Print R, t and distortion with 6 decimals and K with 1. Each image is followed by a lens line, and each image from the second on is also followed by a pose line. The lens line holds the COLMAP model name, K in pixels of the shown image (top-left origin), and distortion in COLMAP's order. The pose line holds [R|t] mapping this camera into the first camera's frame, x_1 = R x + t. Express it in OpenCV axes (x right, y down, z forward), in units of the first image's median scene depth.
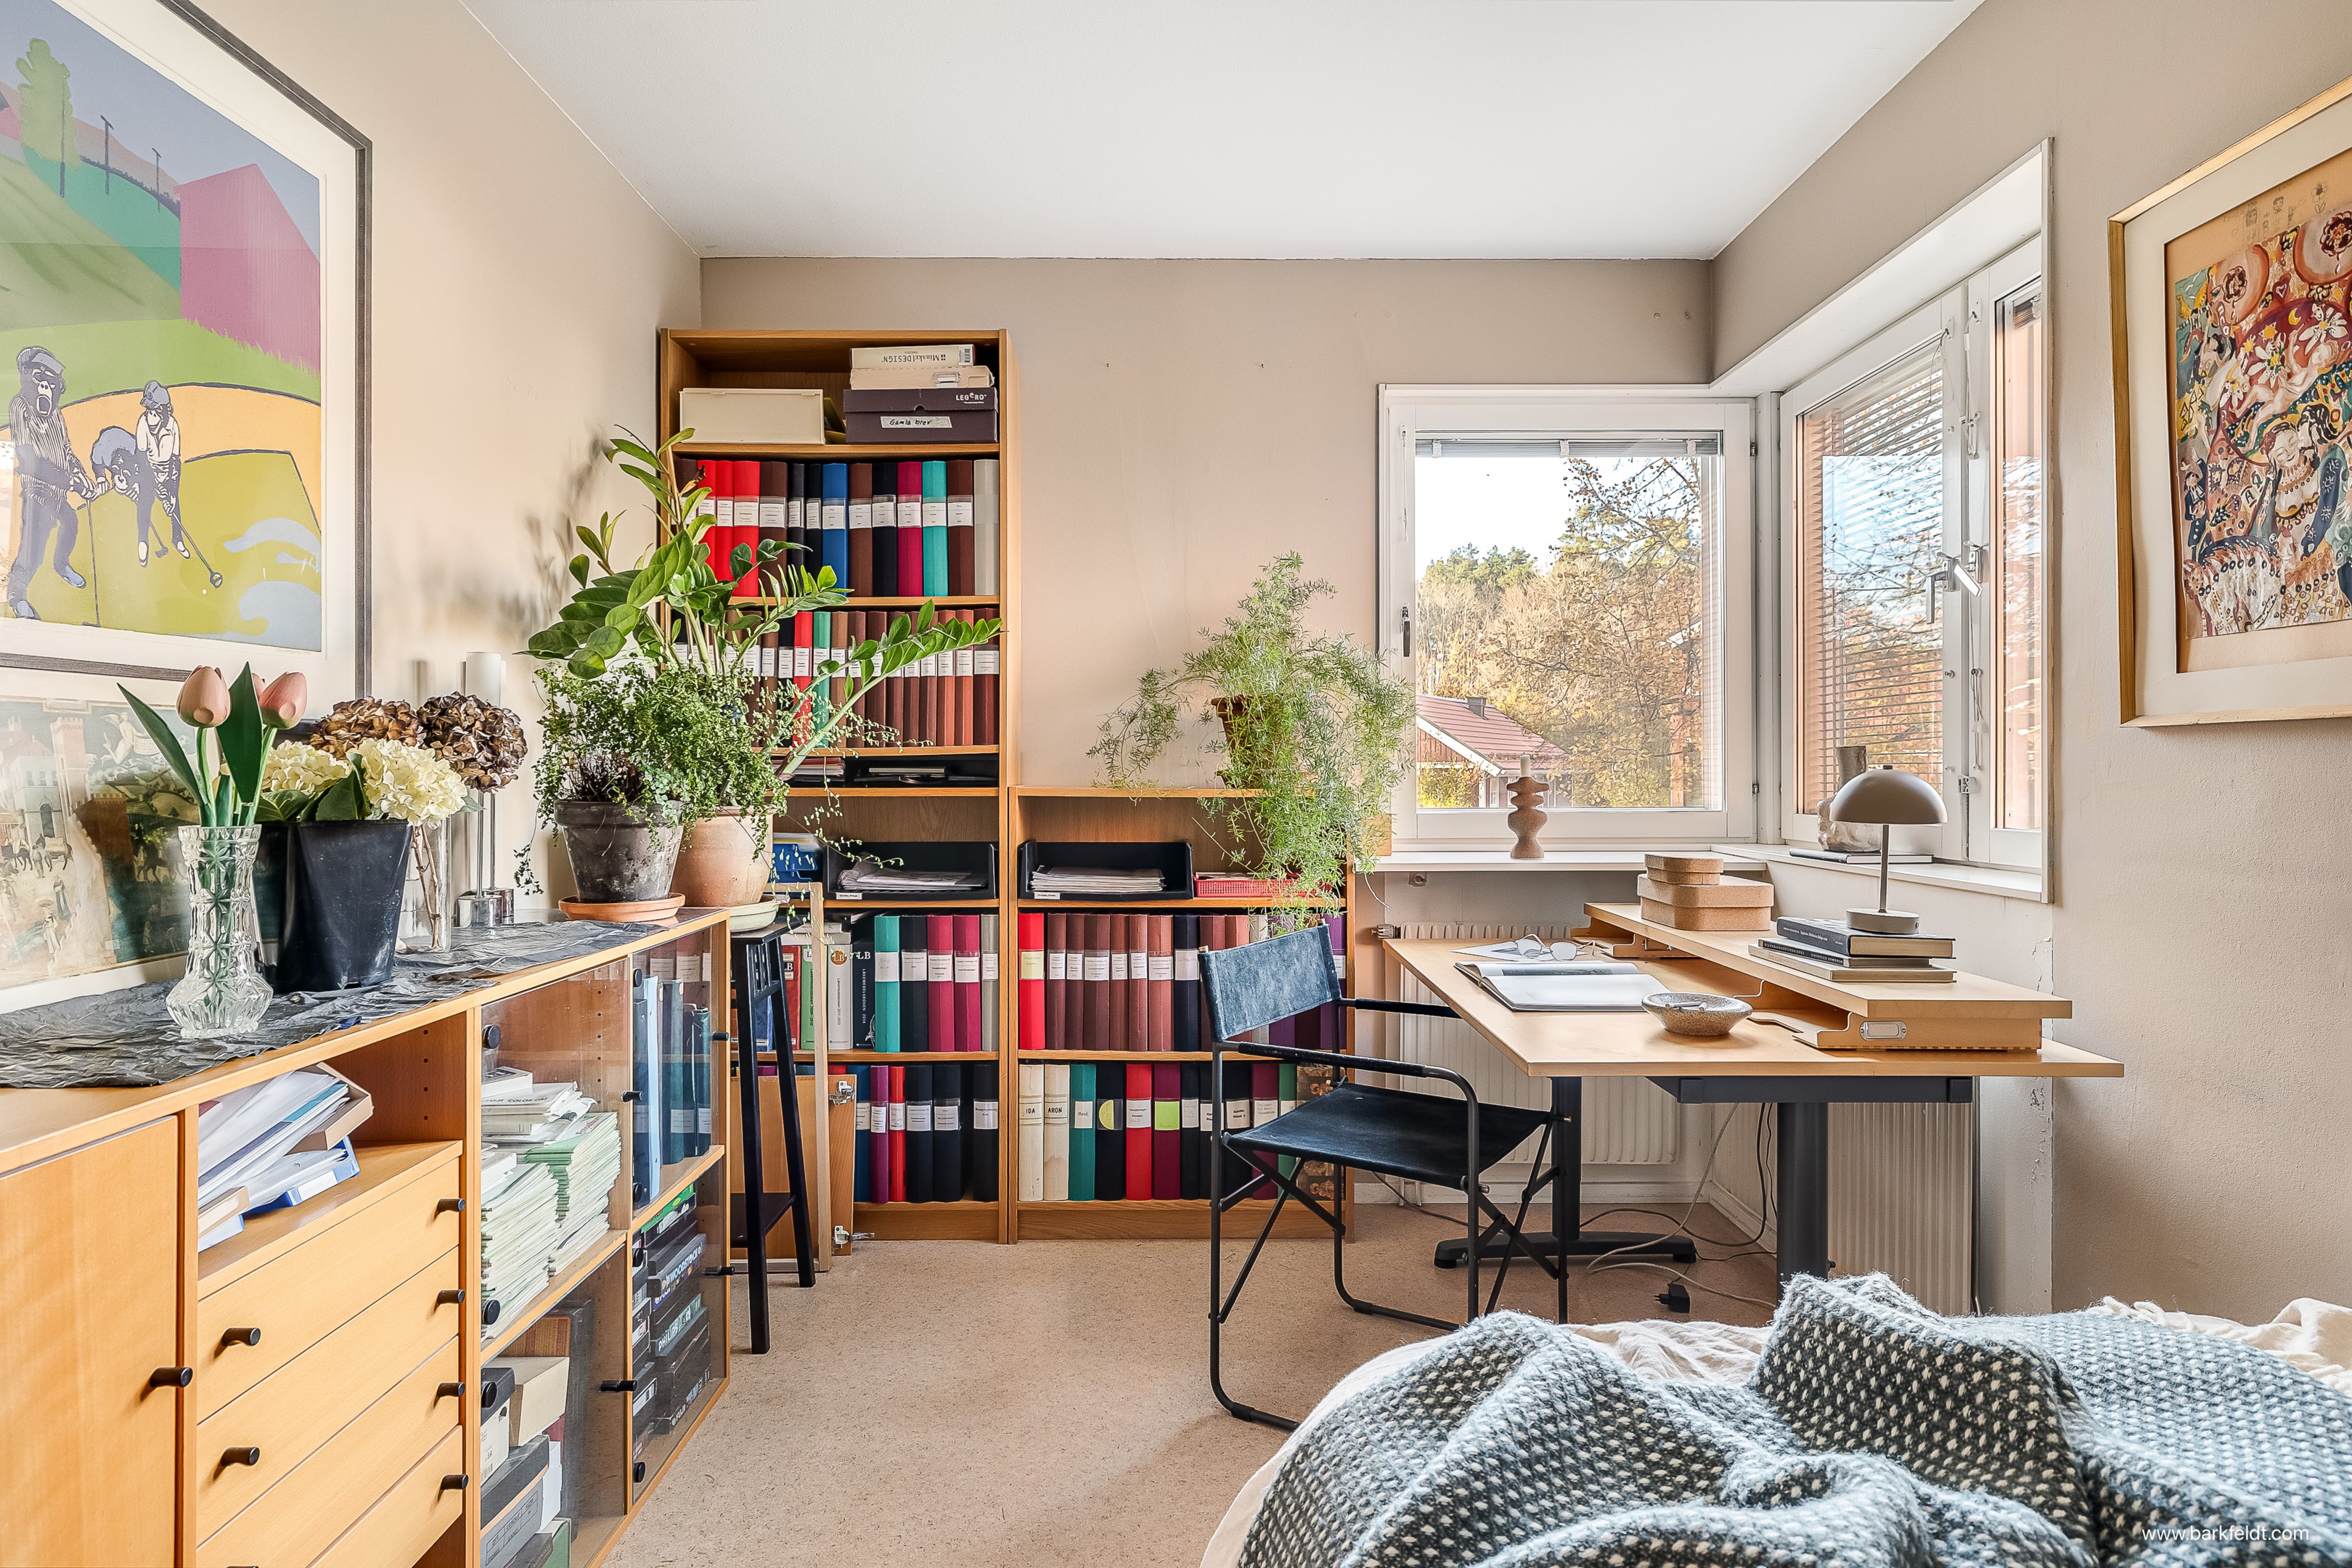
lens RADIAL K [[1279.3, 0, 1173.7], [0, 1279.3, 763.7], [0, 0, 1]] dist [-0.003338, -0.000495]
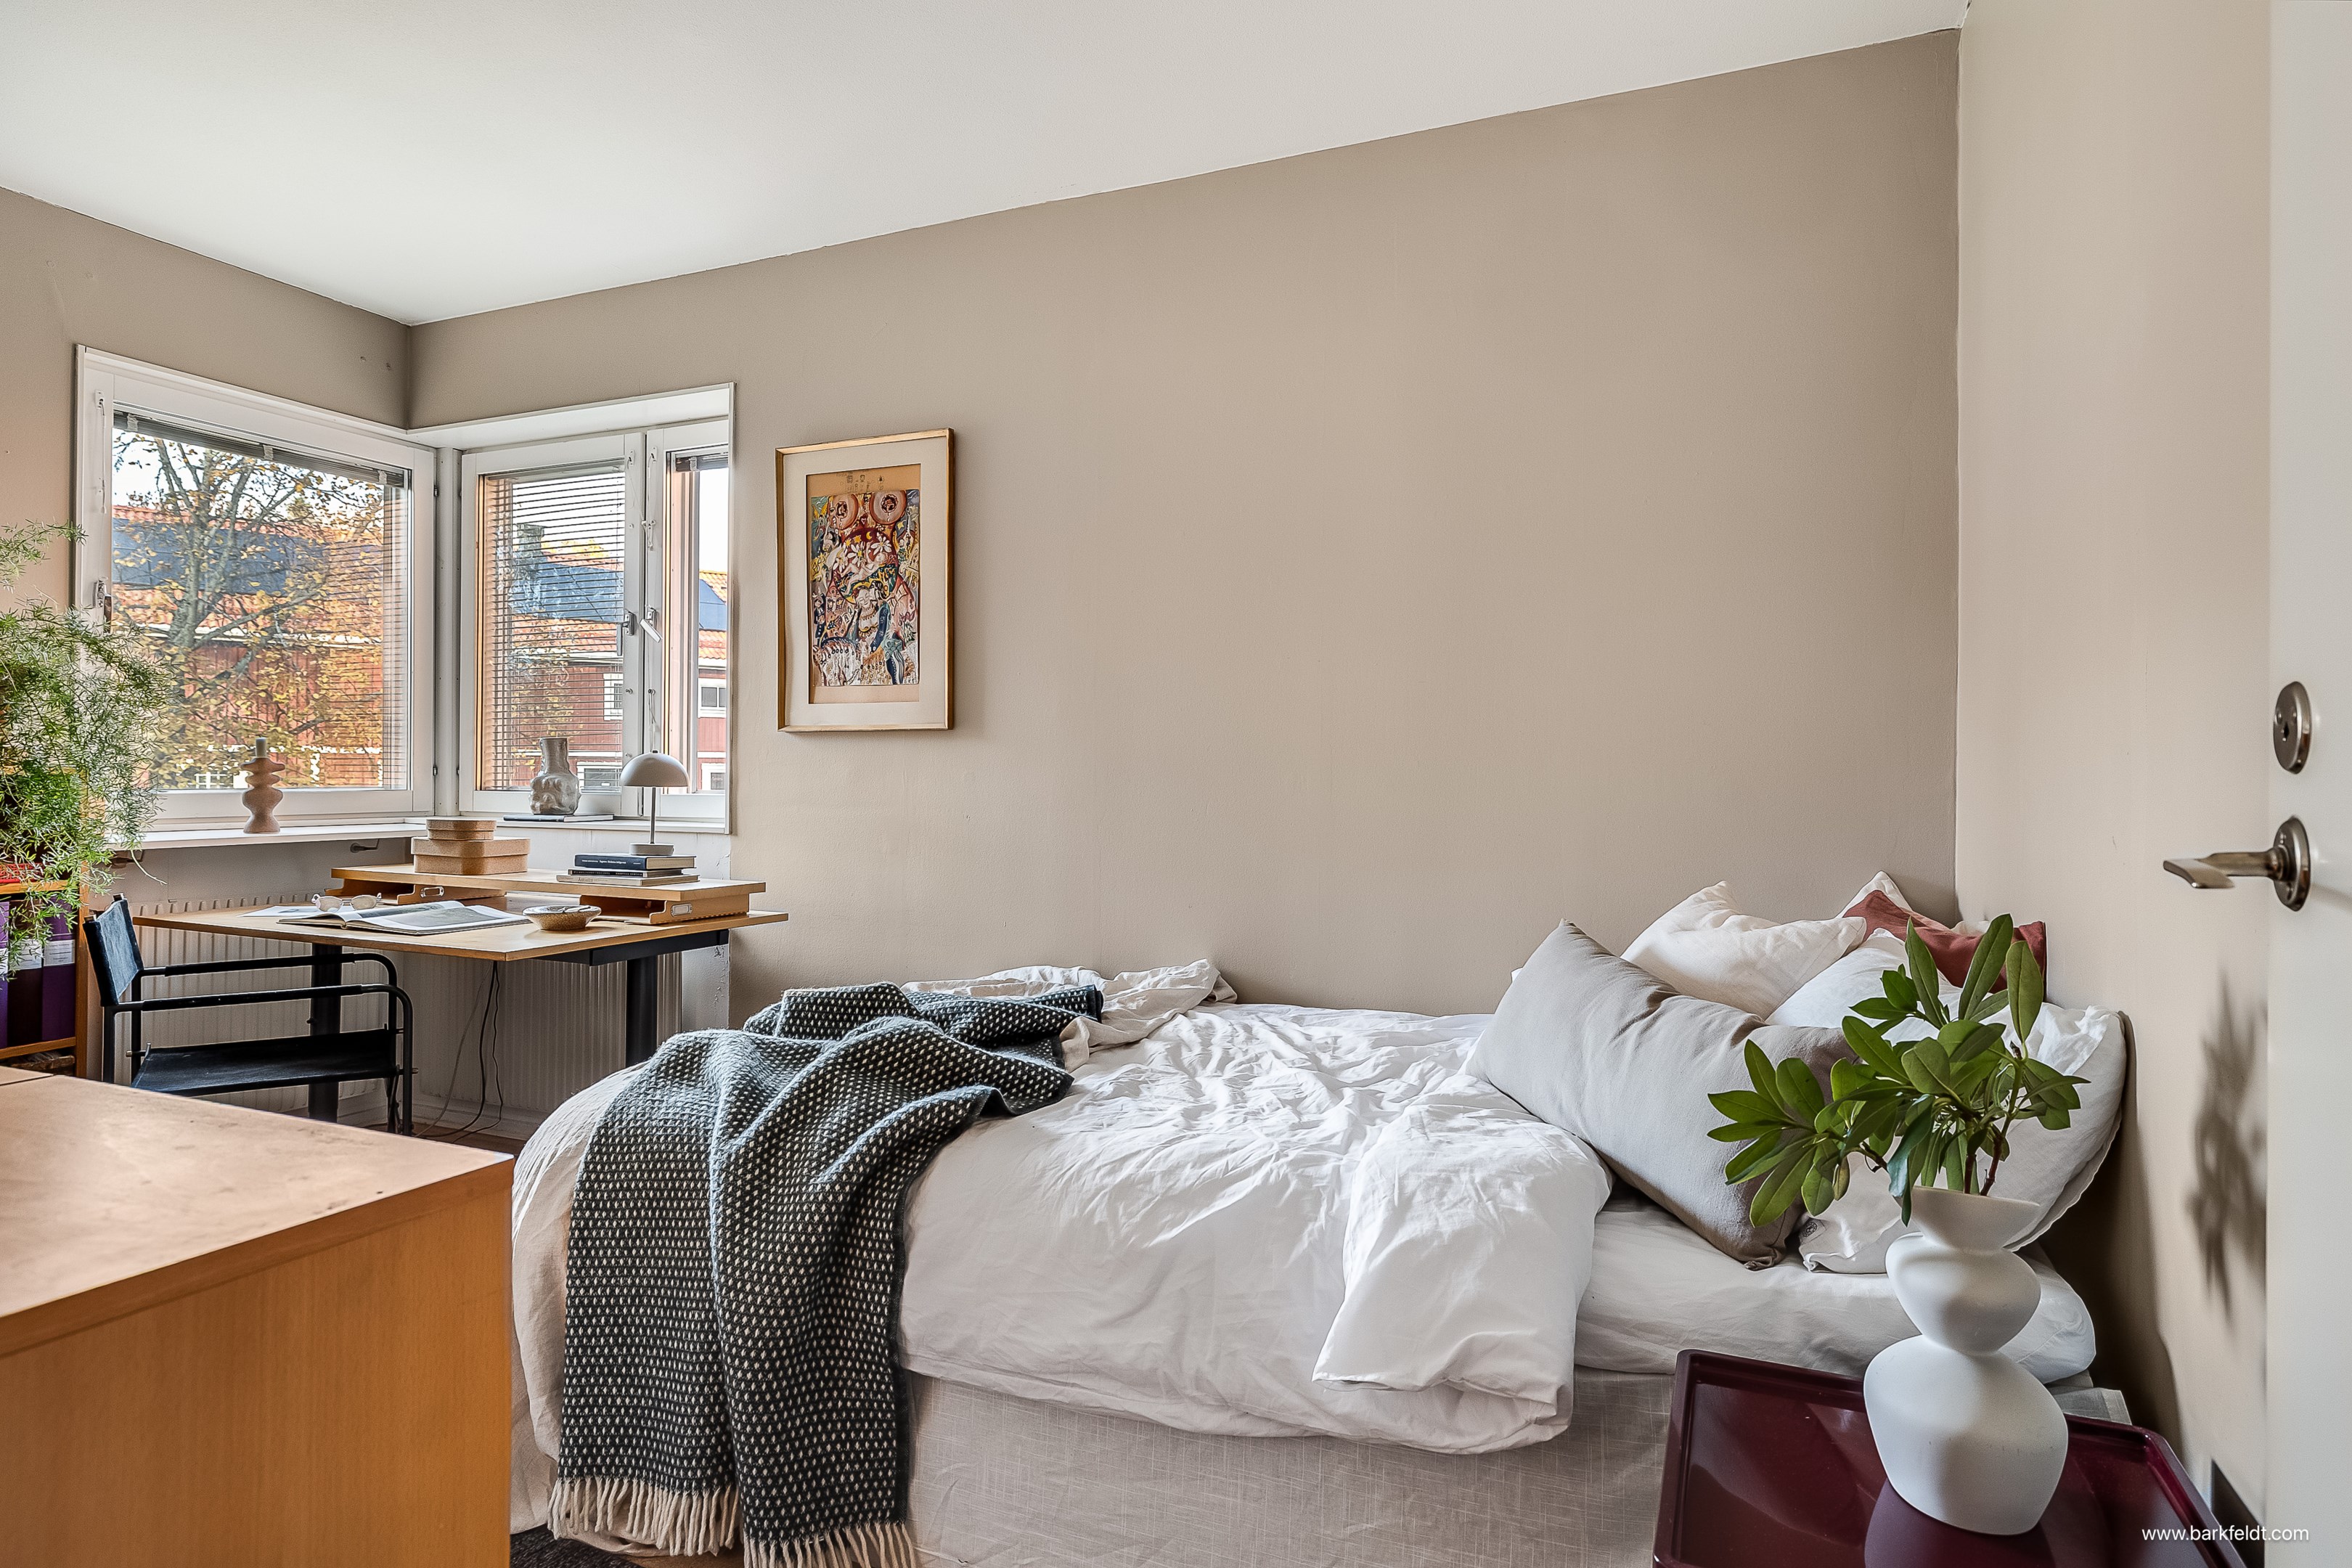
lens RADIAL K [[1279.3, 0, 1173.7], [0, 1279.3, 763.7], [0, 0, 1]] dist [-0.003338, -0.000495]
pose [[0.407228, 0.010126, 0.913270, -0.719471], [-0.011485, 0.999916, -0.005965, 0.022786], [-0.913254, -0.008059, 0.407310, -0.264459]]
